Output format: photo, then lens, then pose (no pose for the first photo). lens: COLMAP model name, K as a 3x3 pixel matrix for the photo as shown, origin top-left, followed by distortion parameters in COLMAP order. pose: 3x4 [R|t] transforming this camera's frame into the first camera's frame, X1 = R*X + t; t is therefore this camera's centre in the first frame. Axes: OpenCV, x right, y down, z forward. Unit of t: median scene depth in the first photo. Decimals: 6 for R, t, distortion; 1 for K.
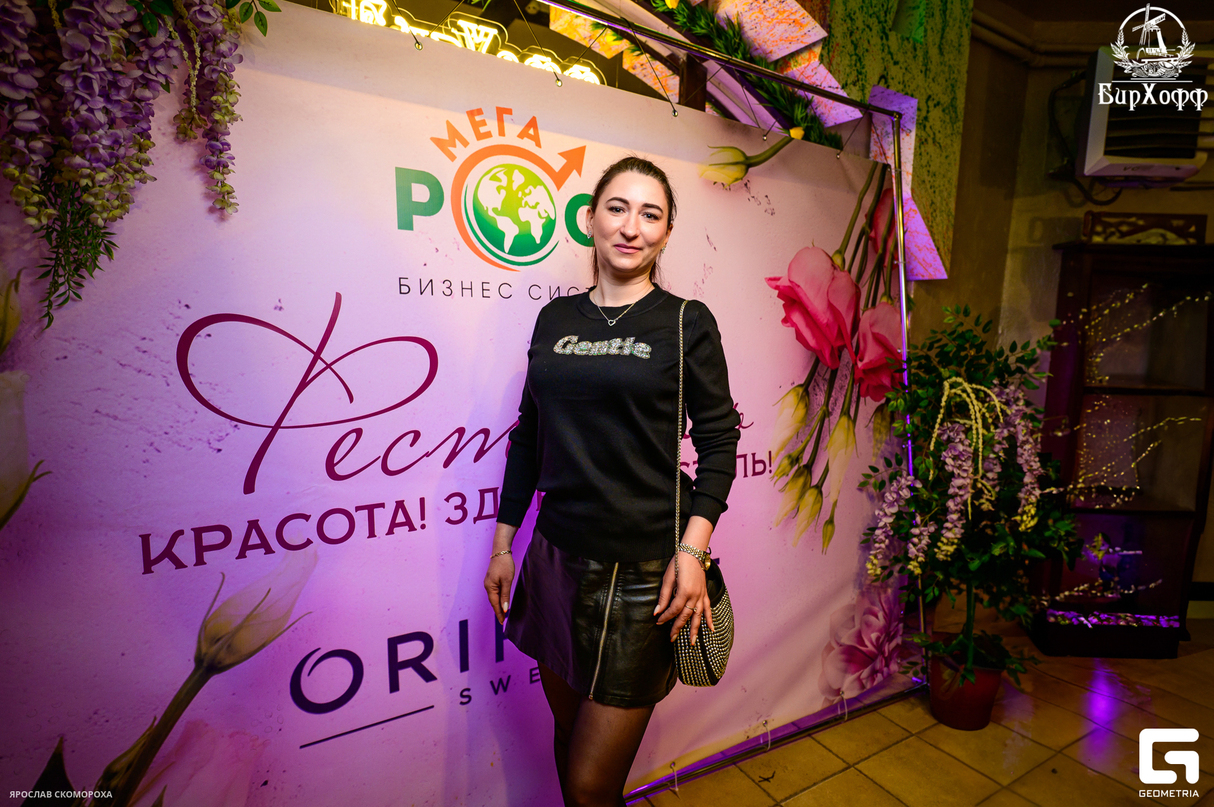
lens RADIAL K [[627.7, 0, 607.0], [0, 627.7, 403.5], [0, 0, 1]] dist [-0.007706, -0.002539]
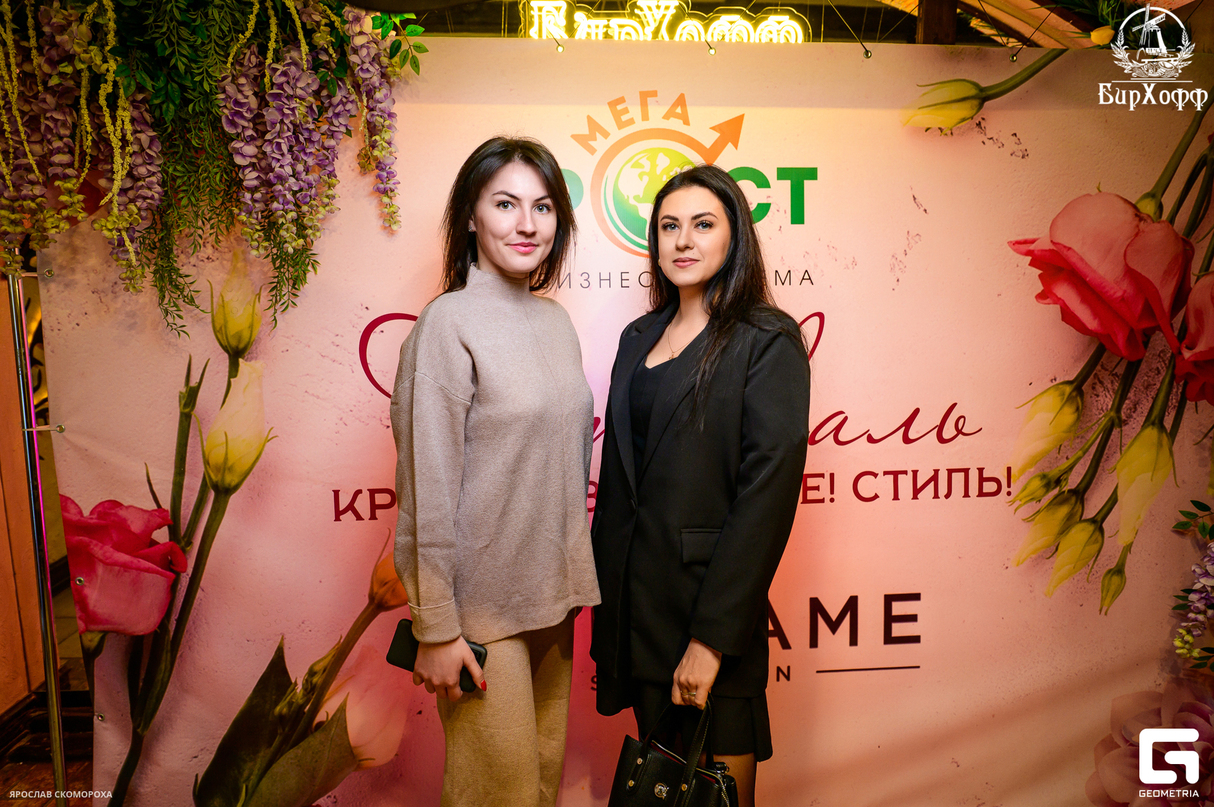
lens RADIAL K [[695.1, 0, 588.4], [0, 695.1, 388.9], [0, 0, 1]] dist [-0.007347, -0.001395]
pose [[0.876528, 0.035025, -0.480075, 0.213608], [-0.029346, 0.999382, 0.019331, -0.021236], [0.480455, -0.002856, 0.877015, 0.007813]]
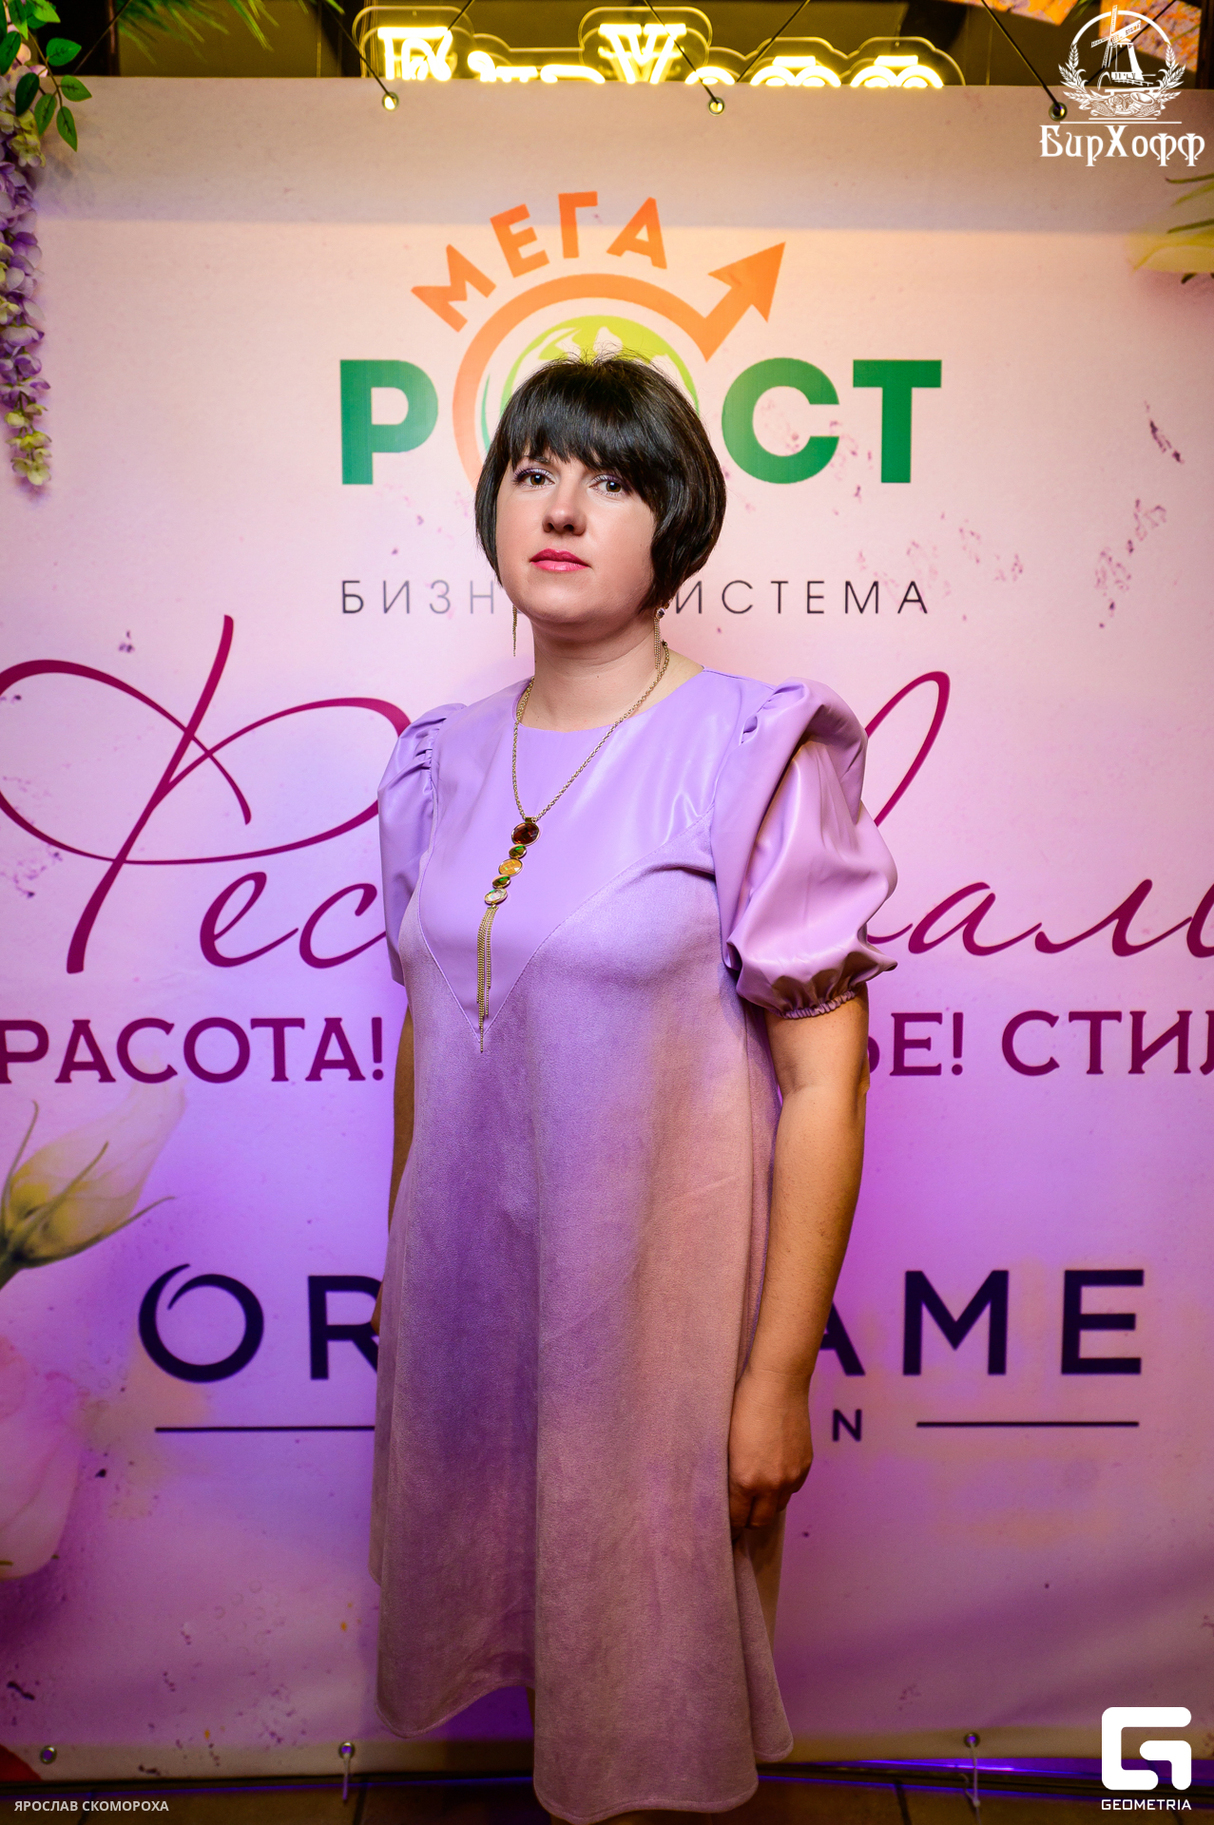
lens RADIAL K [[1261.0, 0, 596.2], [0, 1261.0, 899.0], [0, 0, 1]] dist [-0.002501, 0.003103]
pose [[0.850952, 0.066723, -0.520988, 0.268392], [-0.048321, 0.997637, 0.048844, -0.002587], [0.523015, -0.016389, 0.852166, 0.159872]]
